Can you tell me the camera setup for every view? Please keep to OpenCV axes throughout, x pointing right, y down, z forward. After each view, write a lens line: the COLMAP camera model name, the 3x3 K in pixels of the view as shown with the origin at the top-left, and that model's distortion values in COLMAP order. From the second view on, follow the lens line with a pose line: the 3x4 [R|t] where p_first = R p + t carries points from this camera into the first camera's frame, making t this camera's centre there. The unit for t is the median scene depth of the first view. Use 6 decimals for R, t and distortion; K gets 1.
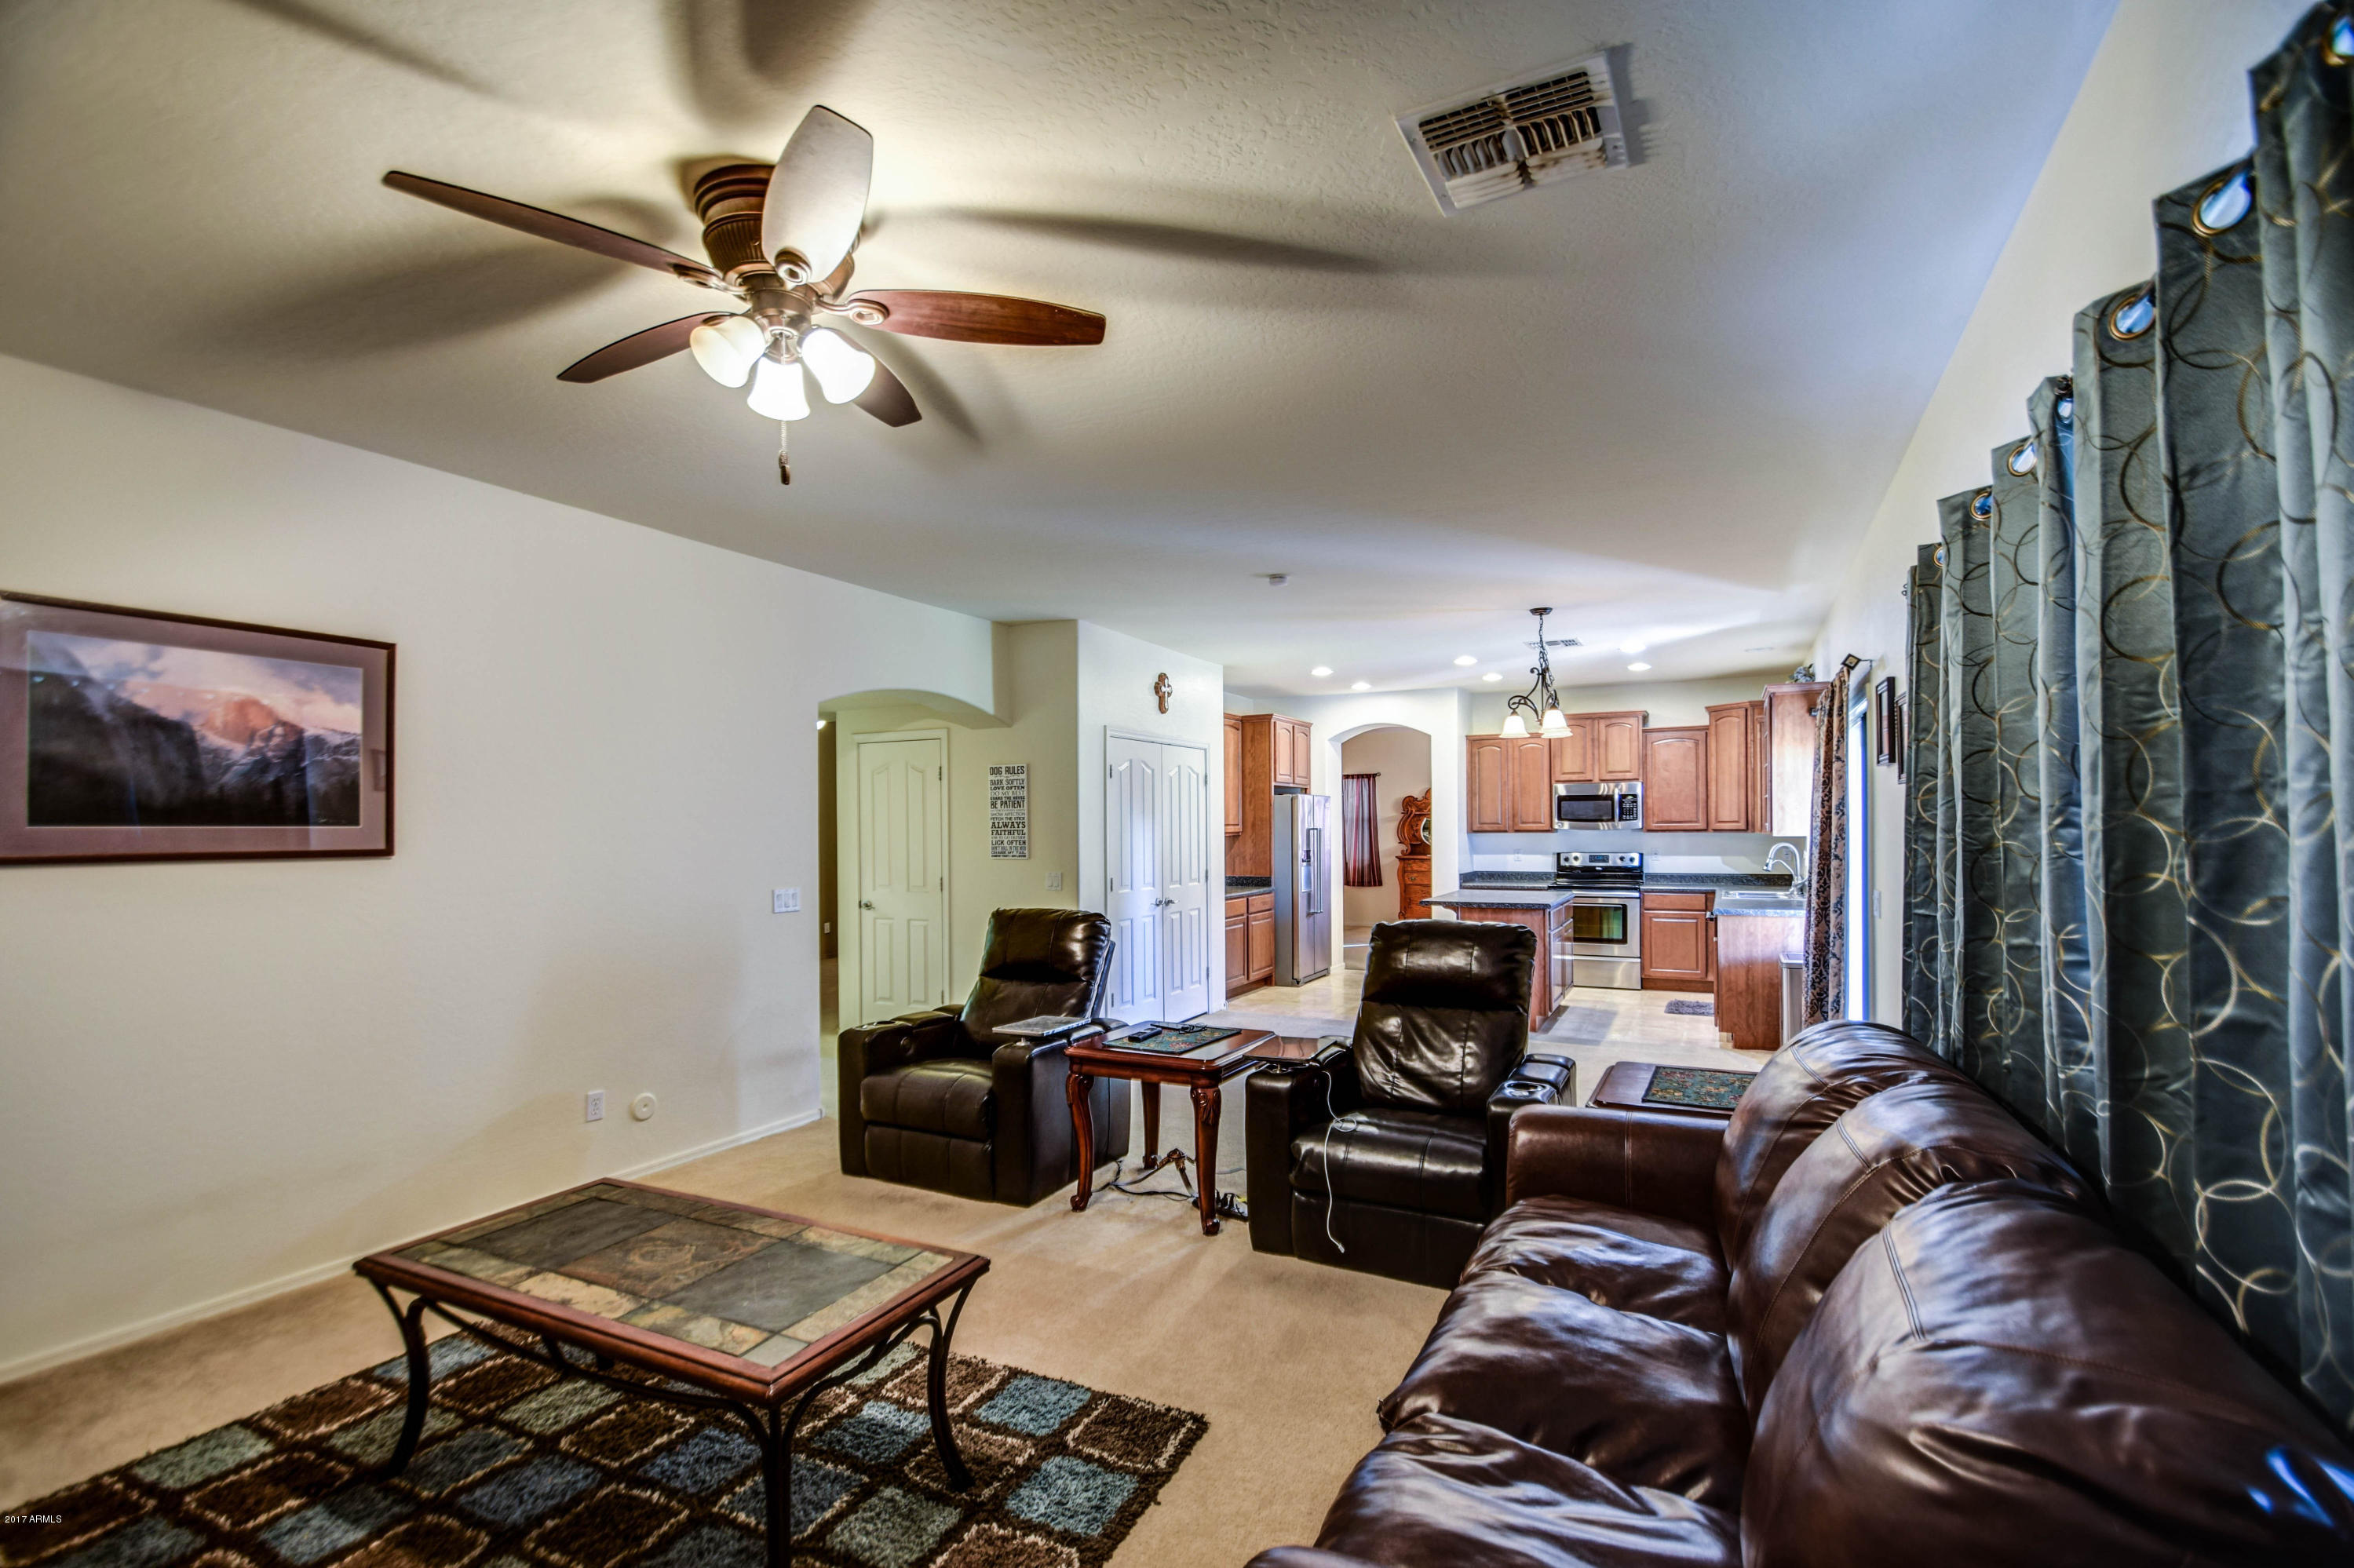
lens RADIAL K [[992.1, 0, 1168.0], [0, 992.1, 828.4], [0, 0, 1]] dist [0.000622, -0.000046]
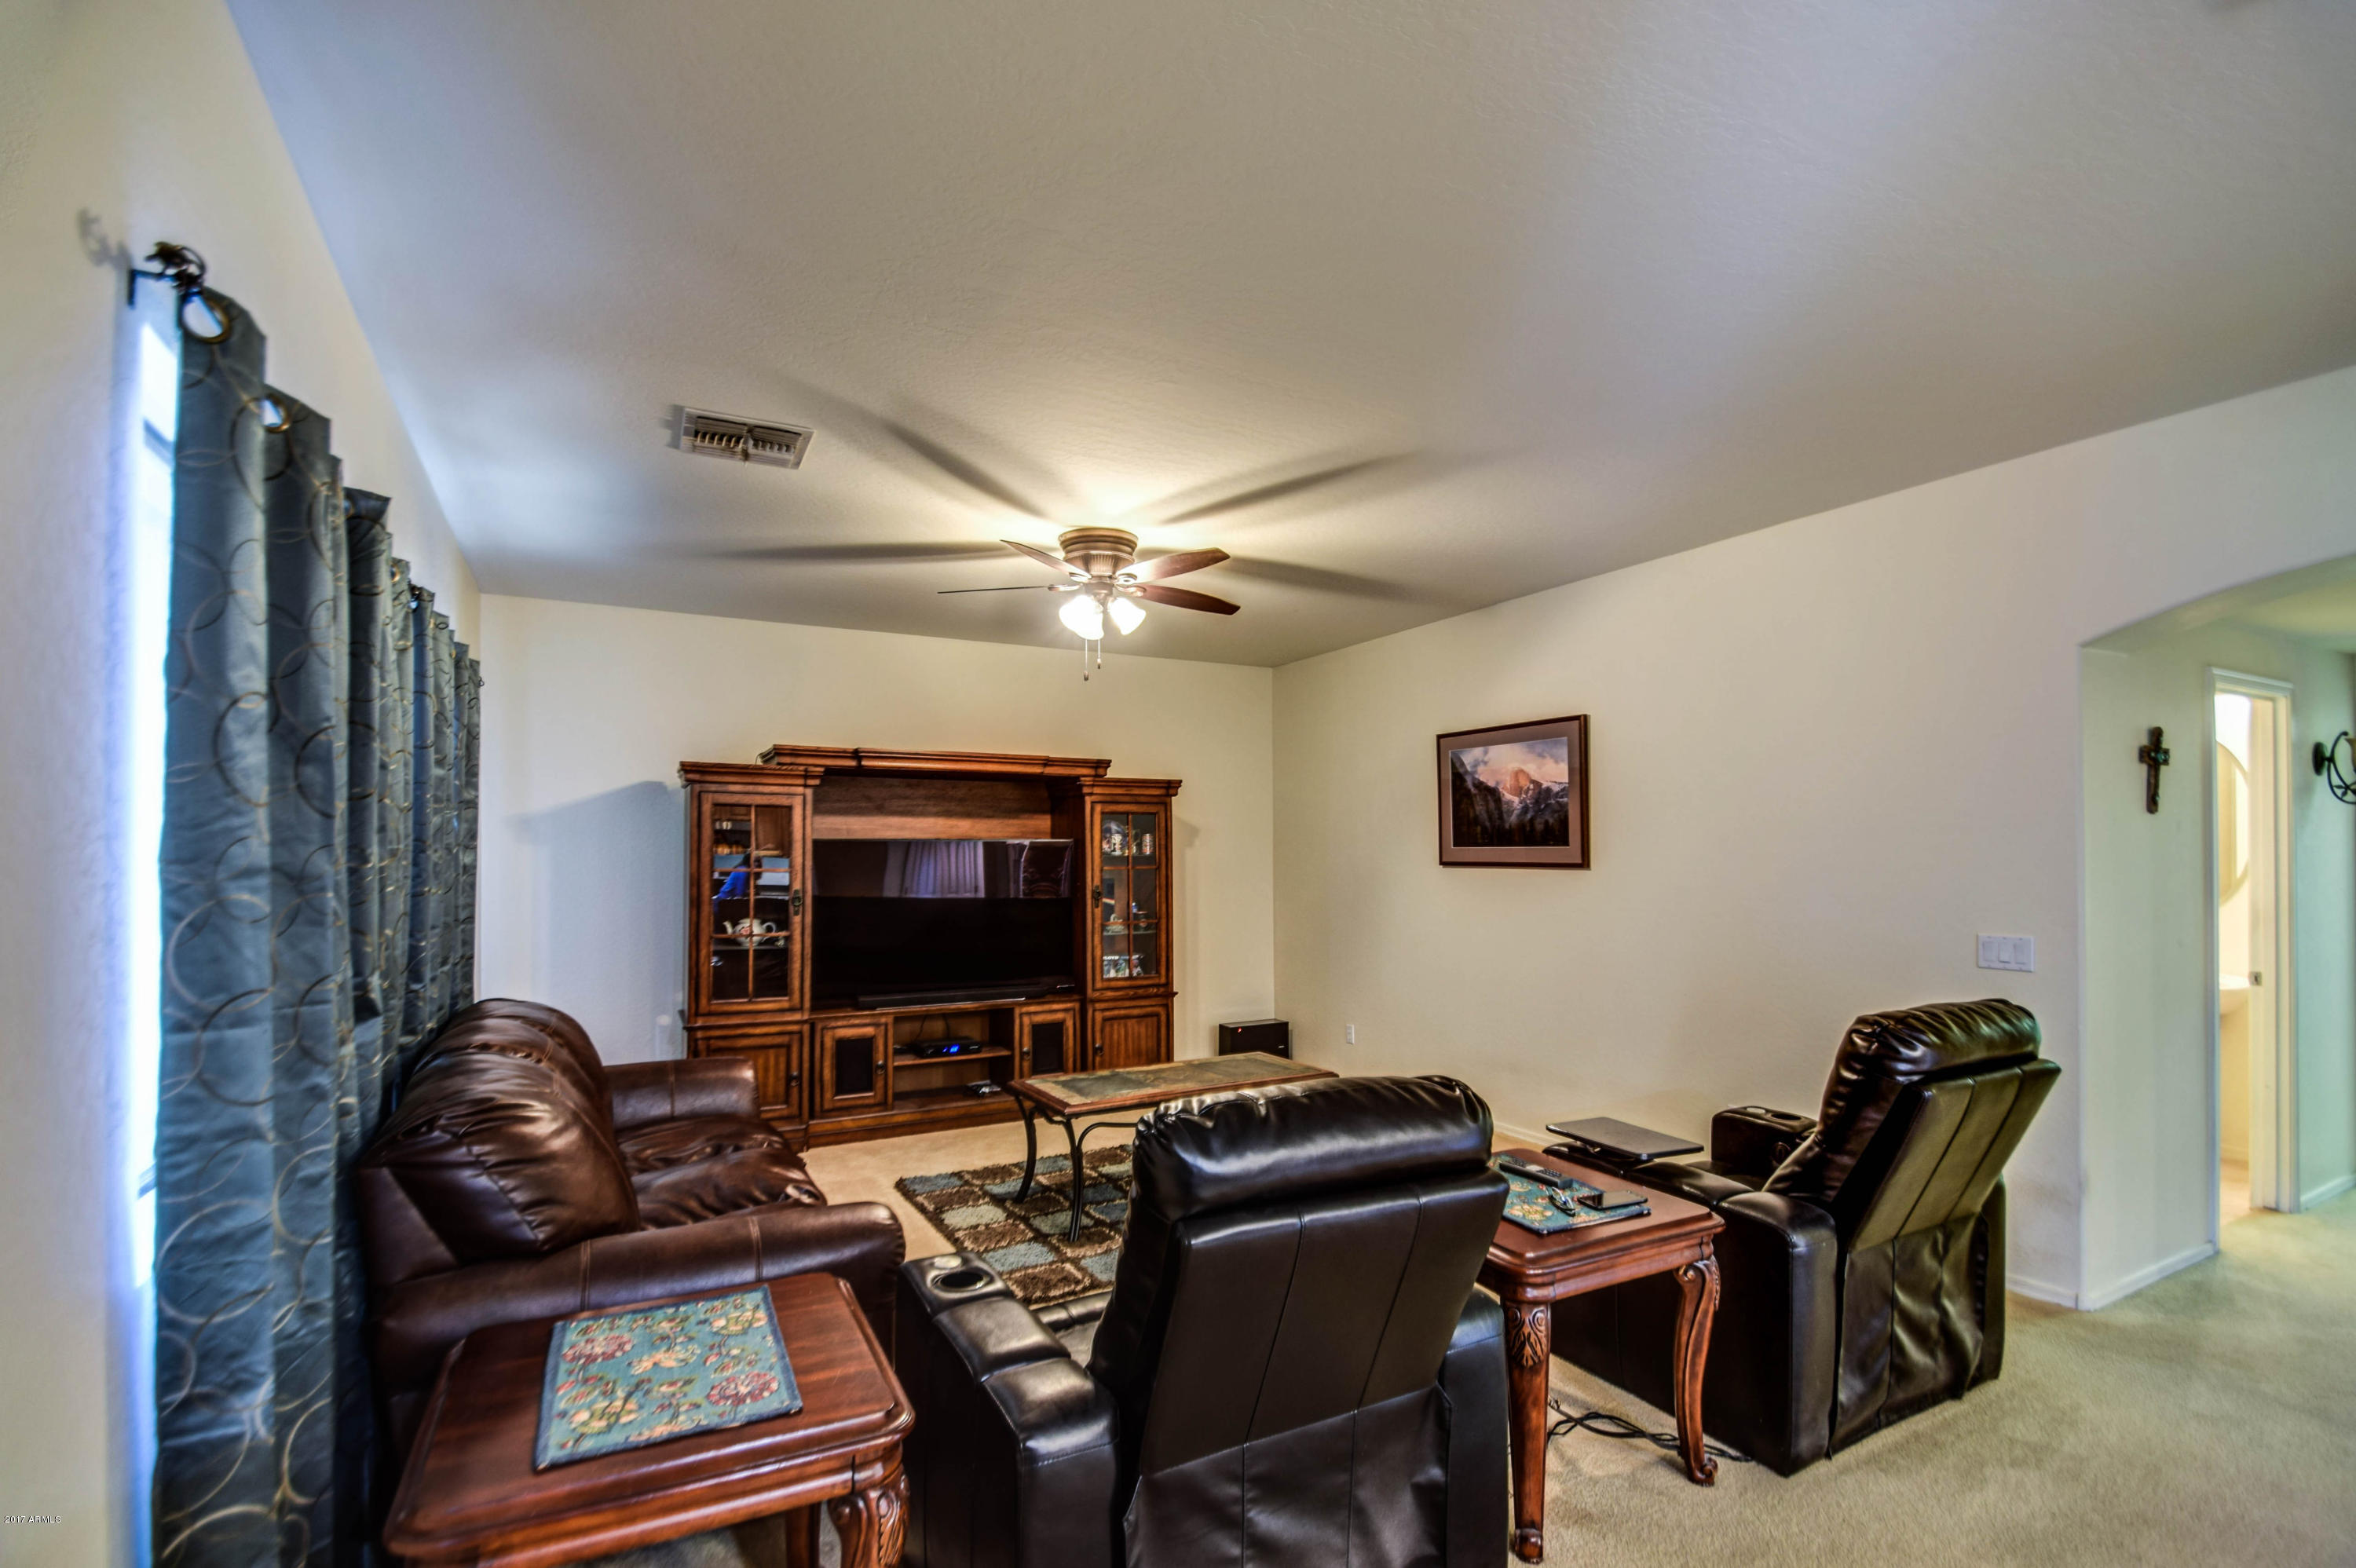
lens RADIAL K [[1067.1, 0, 1218.4], [0, 1067.1, 838.6], [0, 0, 1]] dist [0.001461, 0.000016]
pose [[-0.516558, -0.001758, -0.856250, 0.300895], [0.005483, 0.999971, -0.005360, -0.003336], [0.856235, -0.007464, -0.516533, 0.532492]]
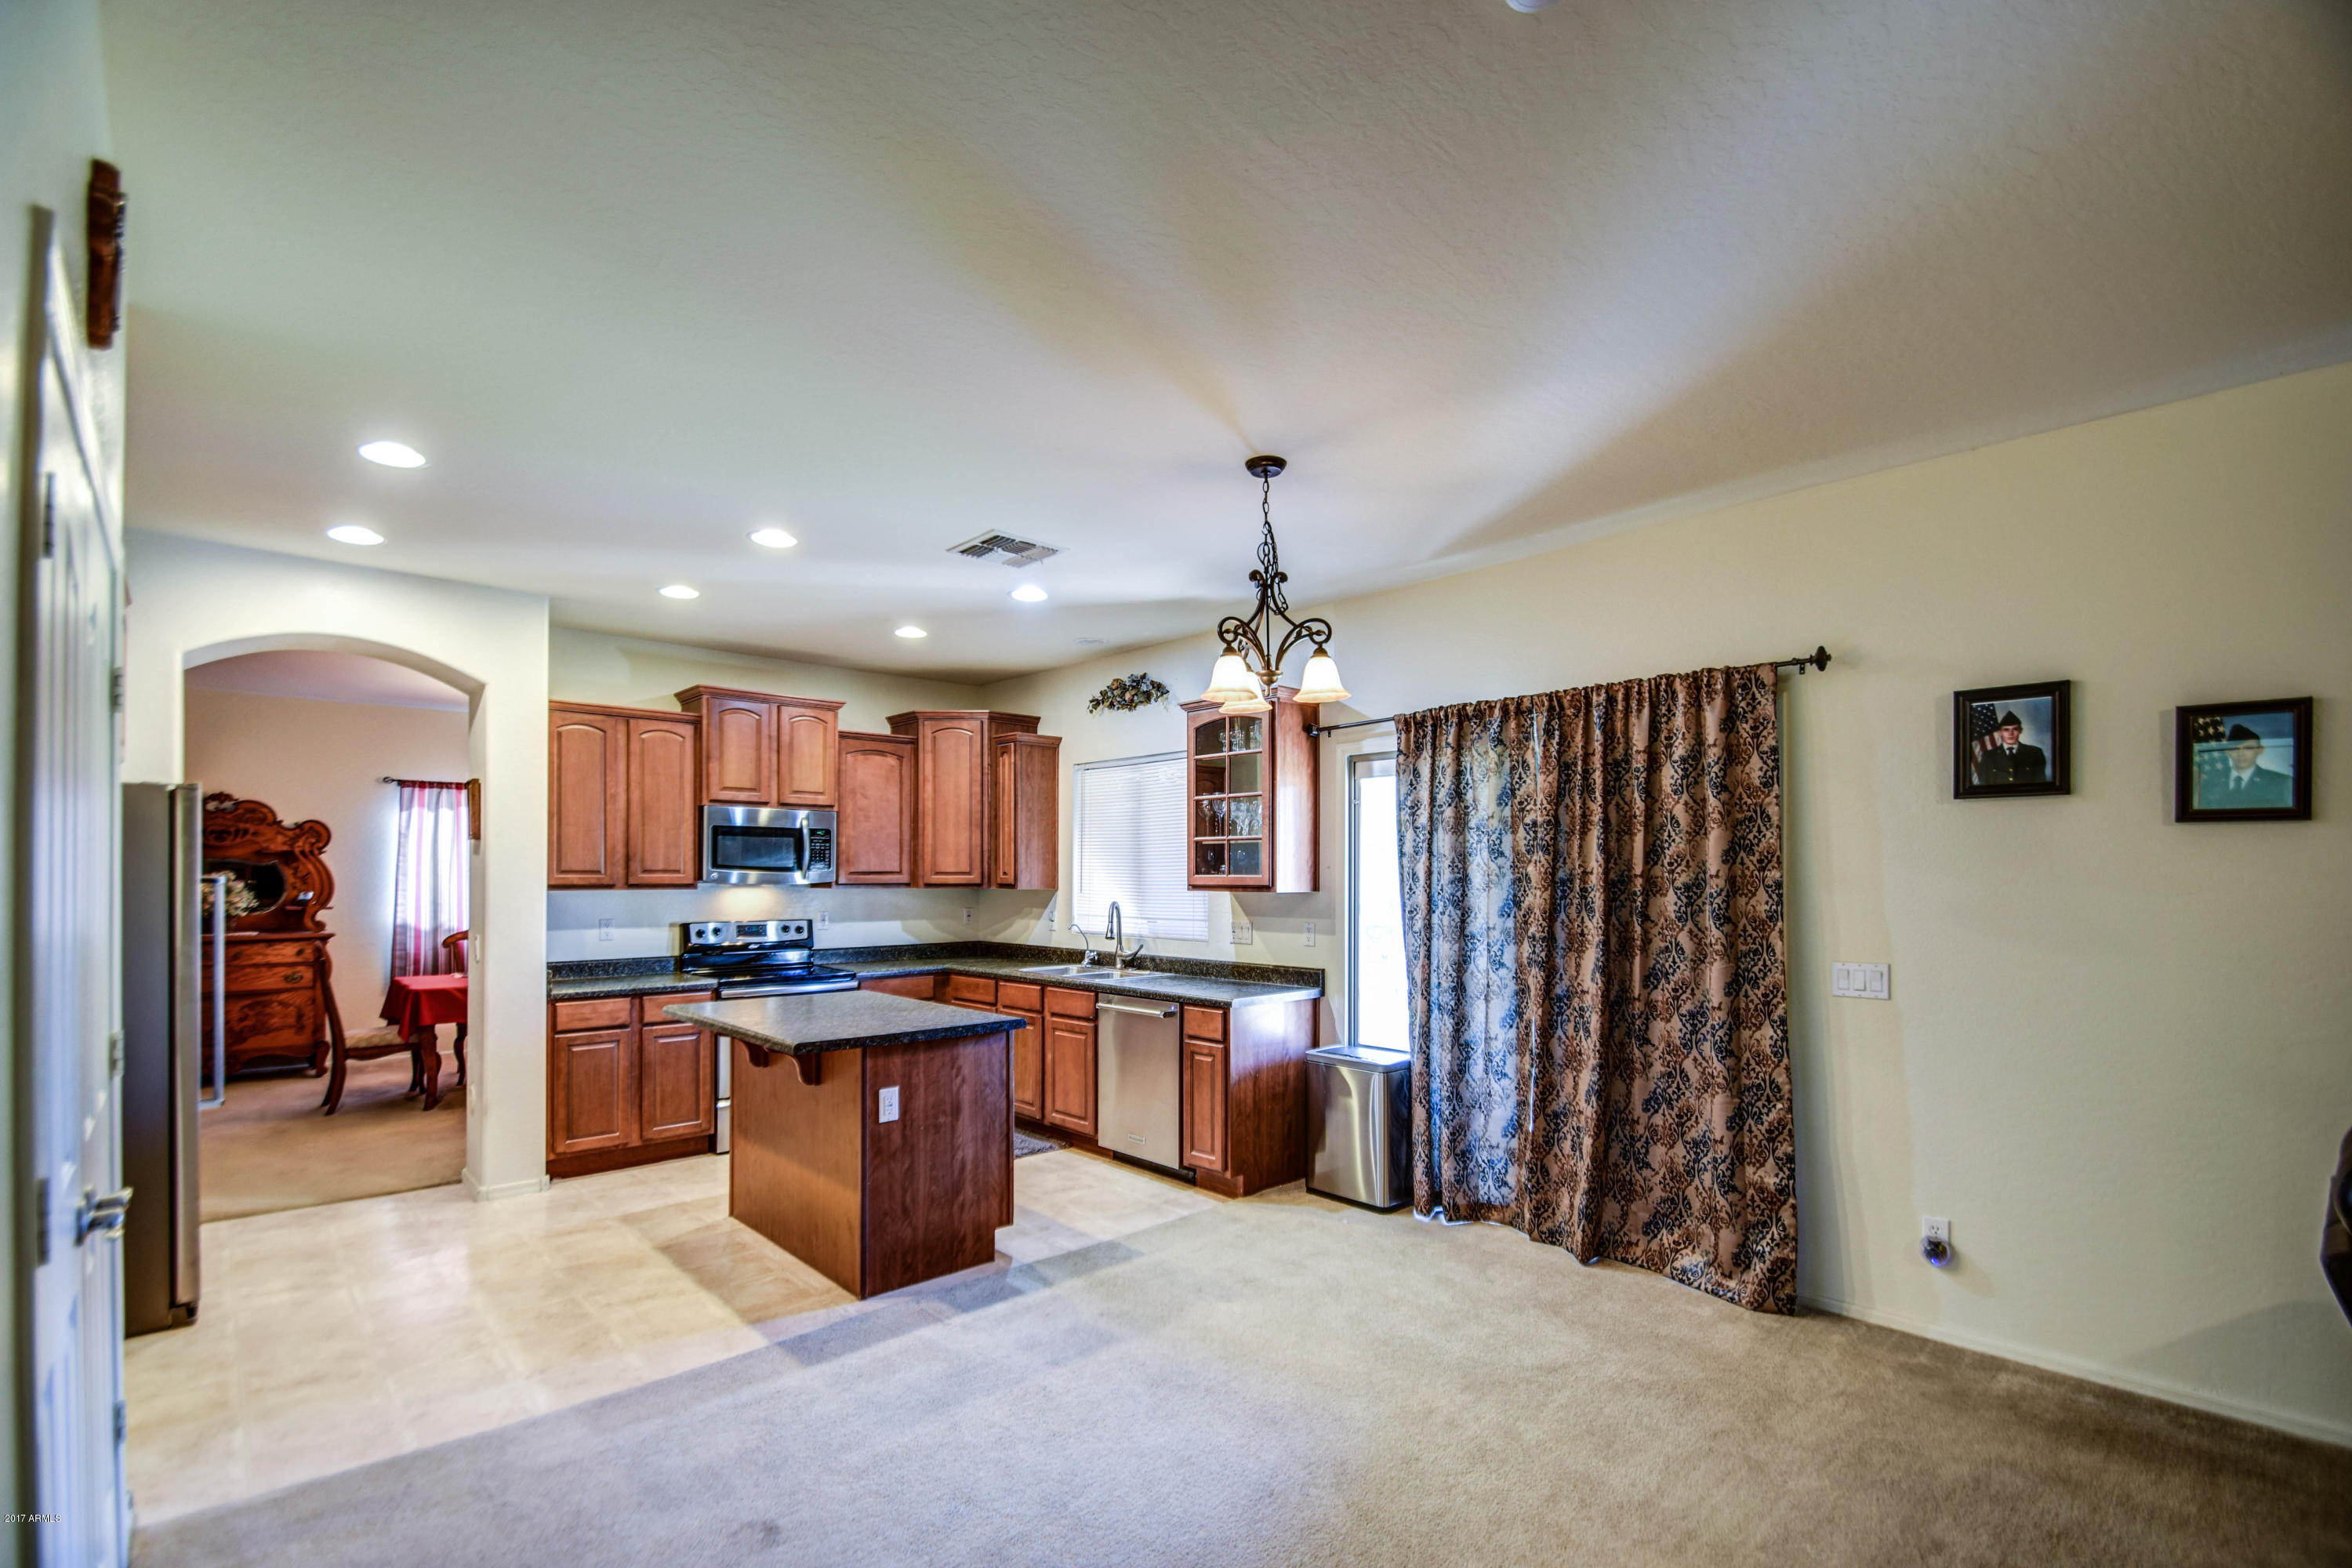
lens RADIAL K [[1056.1, 0, 1146.9], [0, 1056.1, 872.1], [0, 0, 1]] dist [0.000559, -0.000090]
pose [[0.336166, 0.011981, 0.941727, -0.112094], [-0.001577, 0.999925, -0.012158, 0.001677], [-0.941801, 0.002602, 0.336159, 0.580850]]
